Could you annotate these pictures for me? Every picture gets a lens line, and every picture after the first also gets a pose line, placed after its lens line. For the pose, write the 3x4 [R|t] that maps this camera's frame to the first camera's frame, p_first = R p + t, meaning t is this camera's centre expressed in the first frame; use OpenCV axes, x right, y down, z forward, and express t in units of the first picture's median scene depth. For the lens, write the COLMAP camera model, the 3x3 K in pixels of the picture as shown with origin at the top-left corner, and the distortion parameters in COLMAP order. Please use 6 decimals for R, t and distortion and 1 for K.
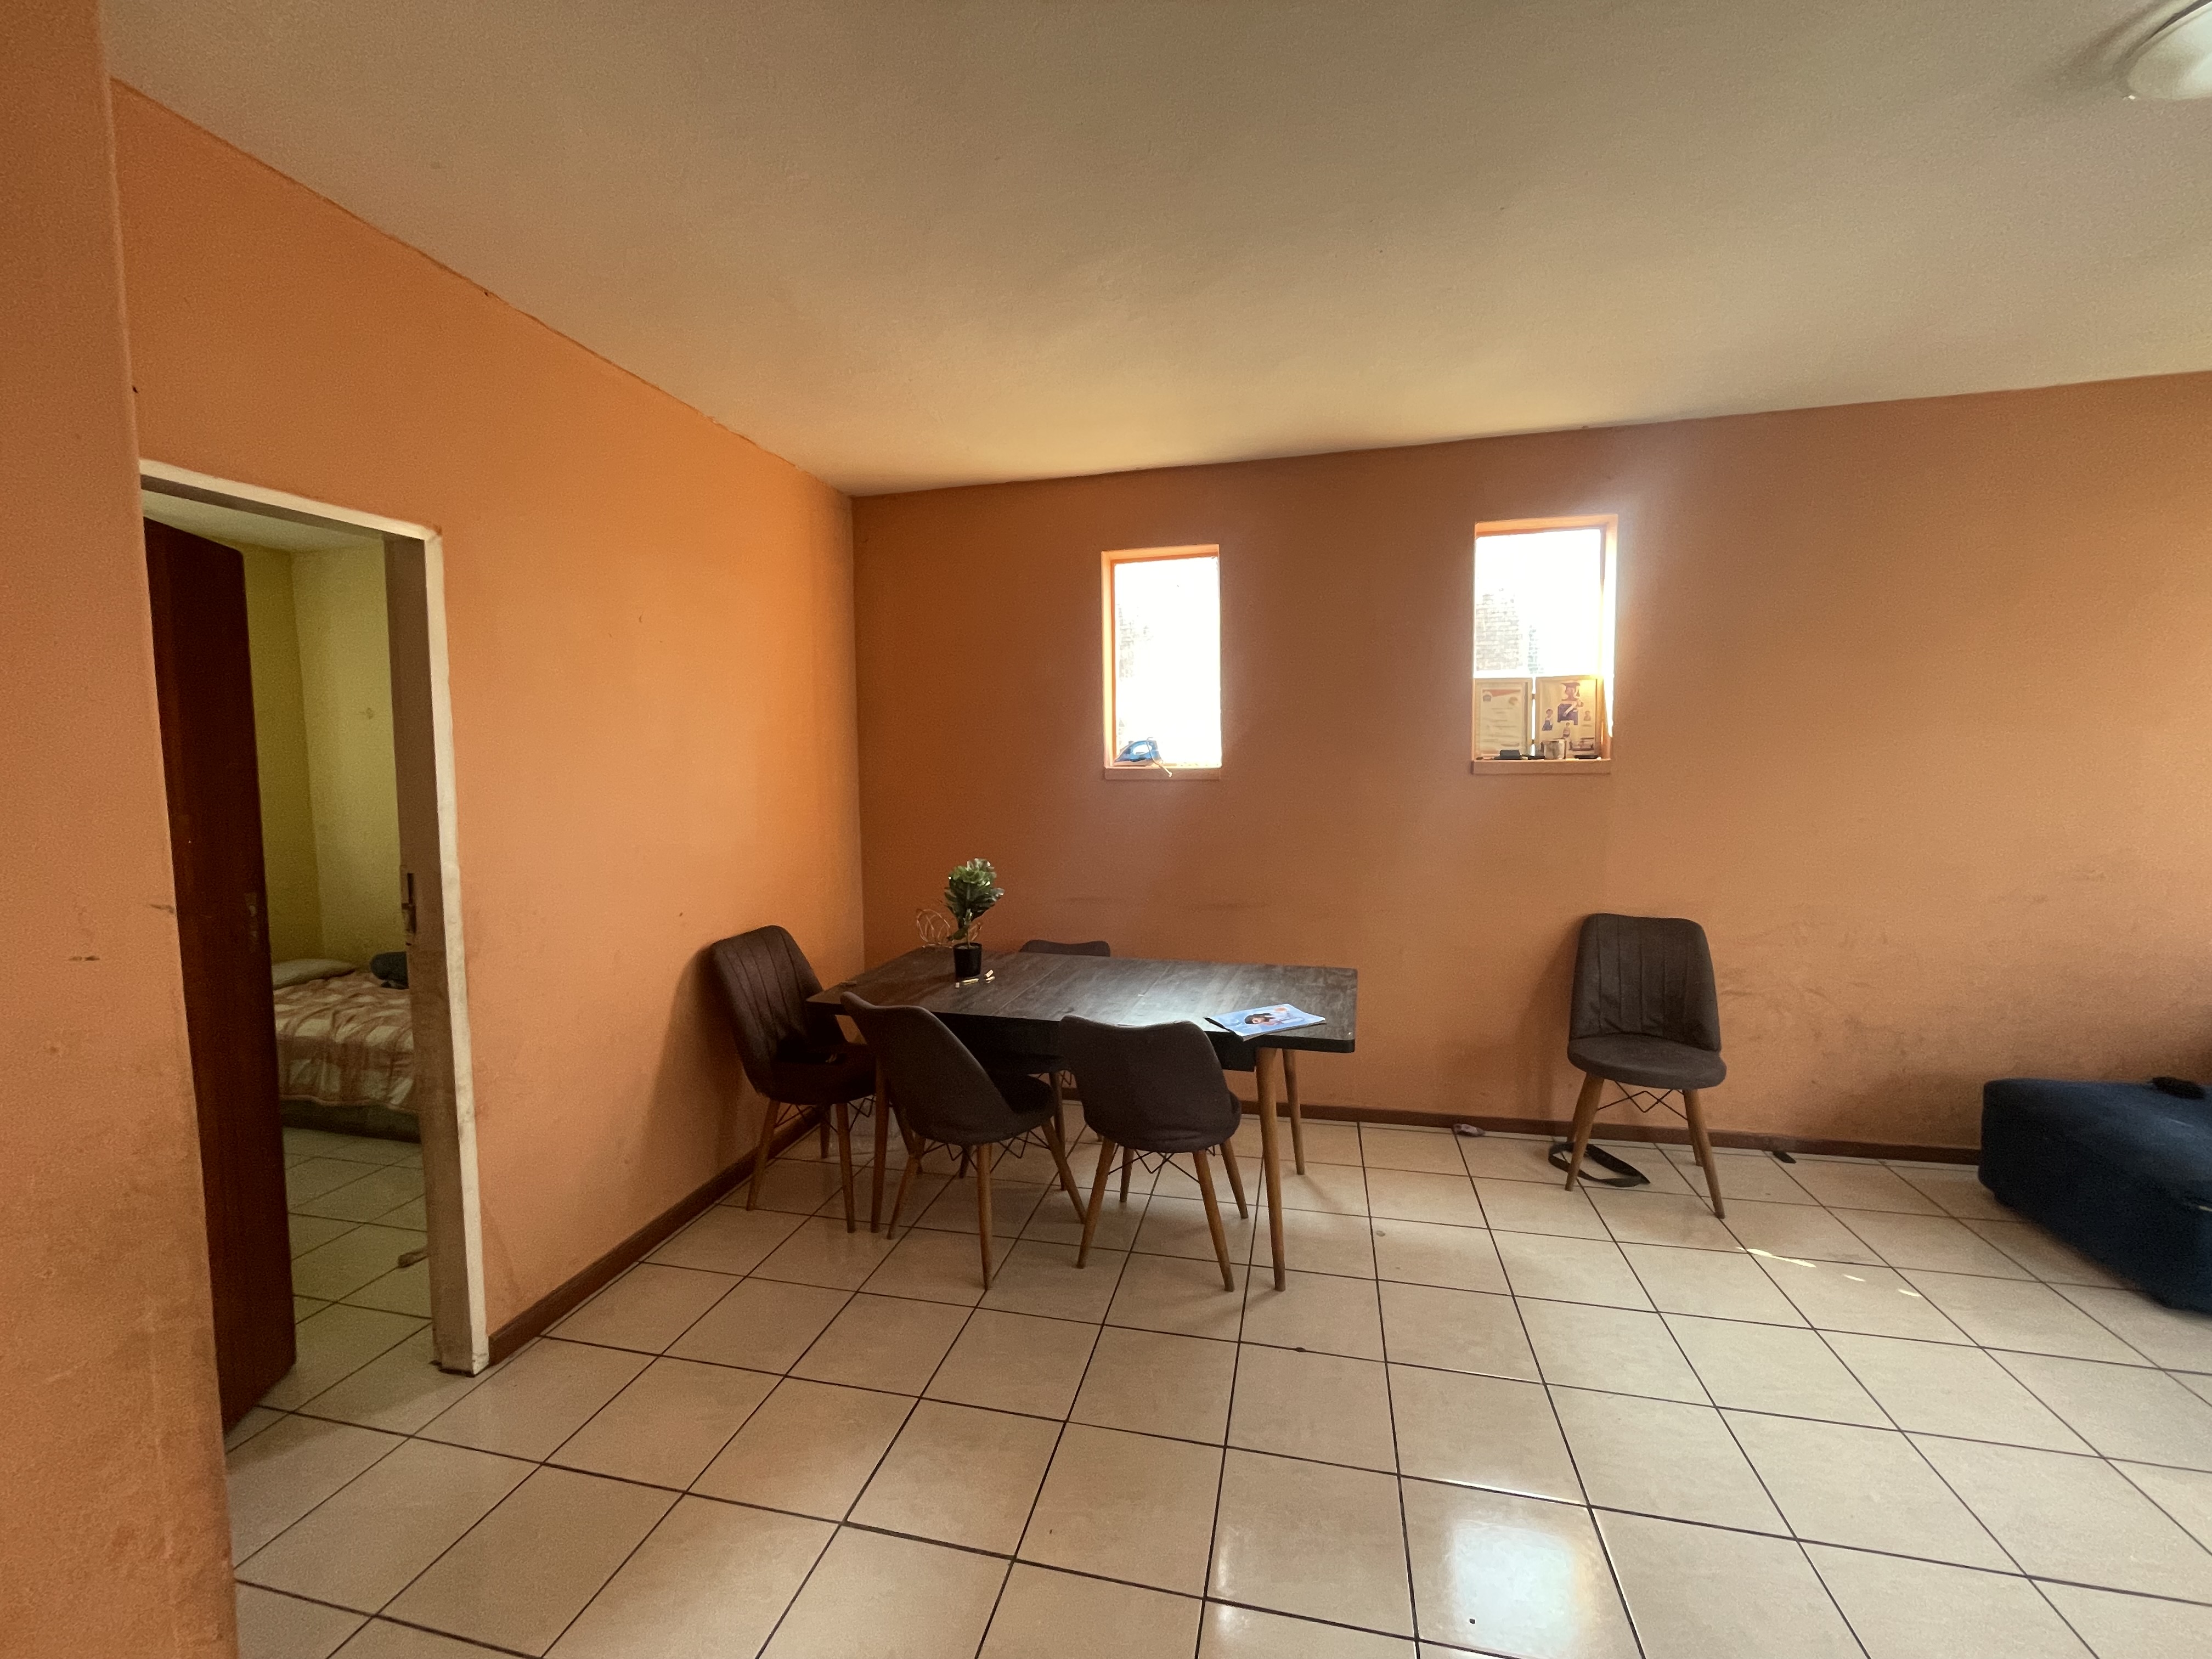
lens RADIAL K [[897.1, 0, 1098.9], [0, 897.1, 827.4], [0, 0, 1]] dist [-0.001751, -0.000191]
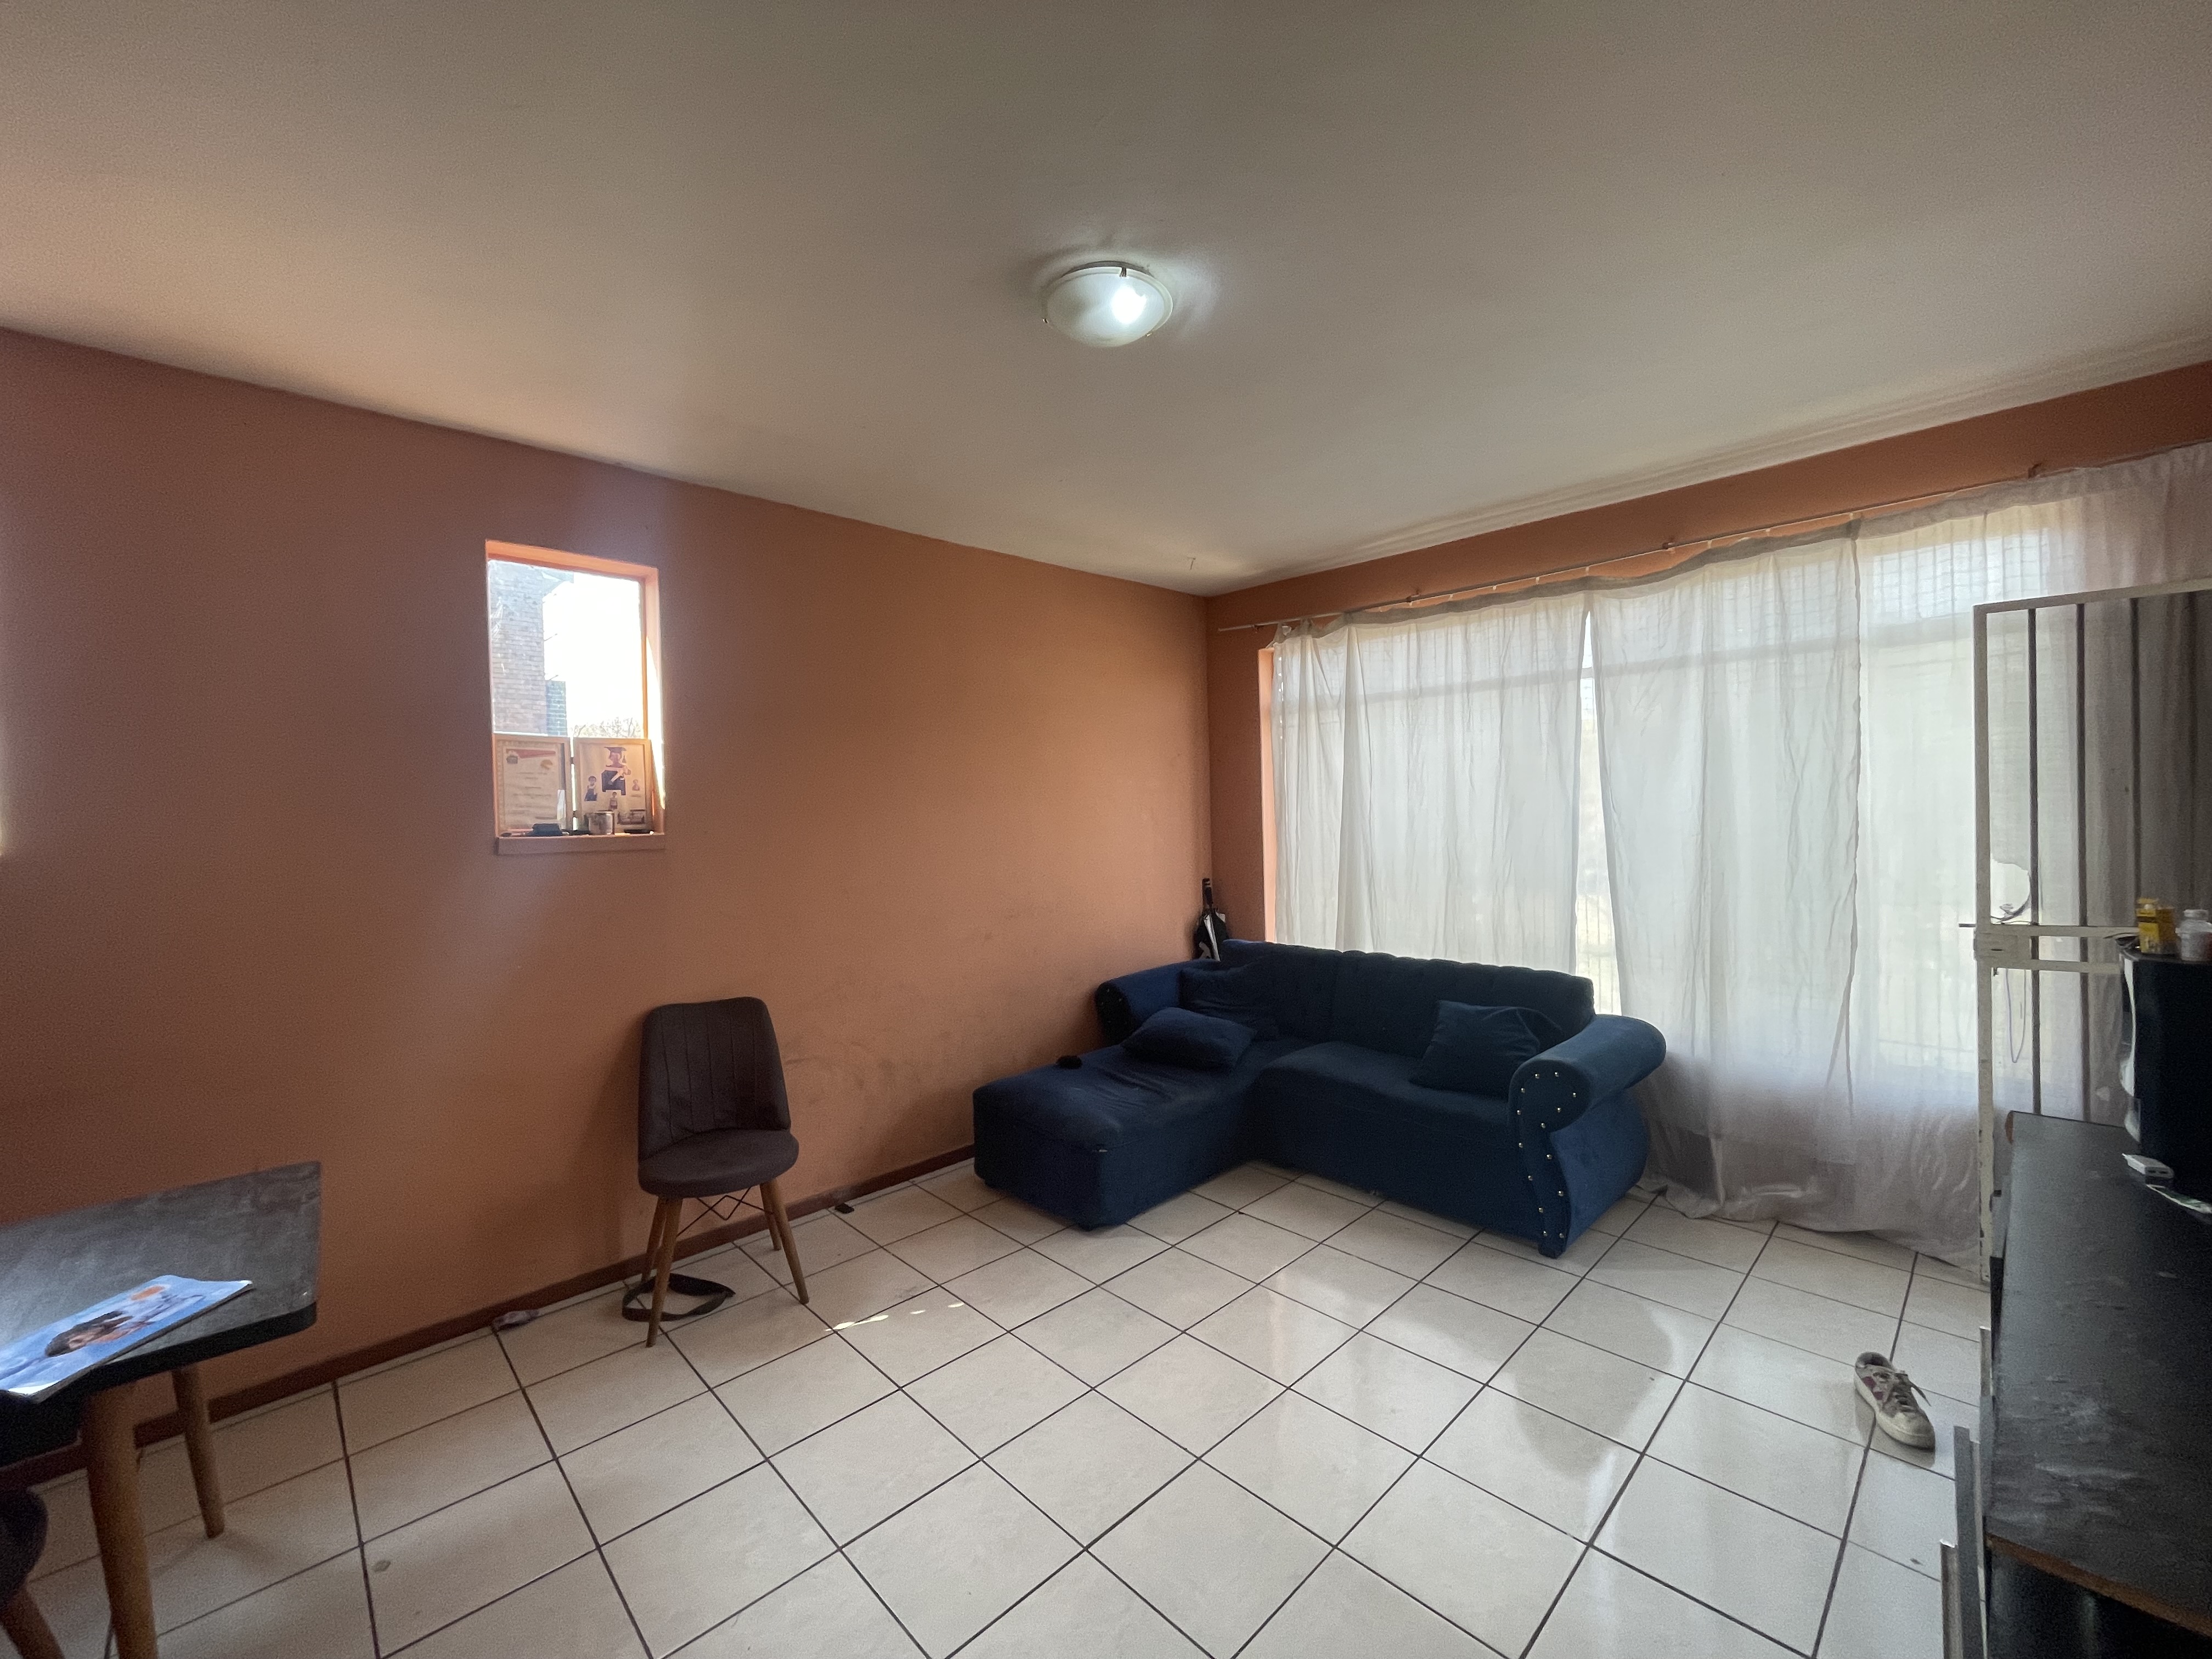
lens RADIAL K [[897.1, 0, 1098.9], [0, 897.1, 827.4], [0, 0, 1]] dist [-0.001751, -0.000191]
pose [[0.543114, -0.010583, 0.839592, 0.048406], [0.073453, 0.996686, -0.034951, -0.018719], [-0.836440, 0.080653, 0.542092, 0.143995]]
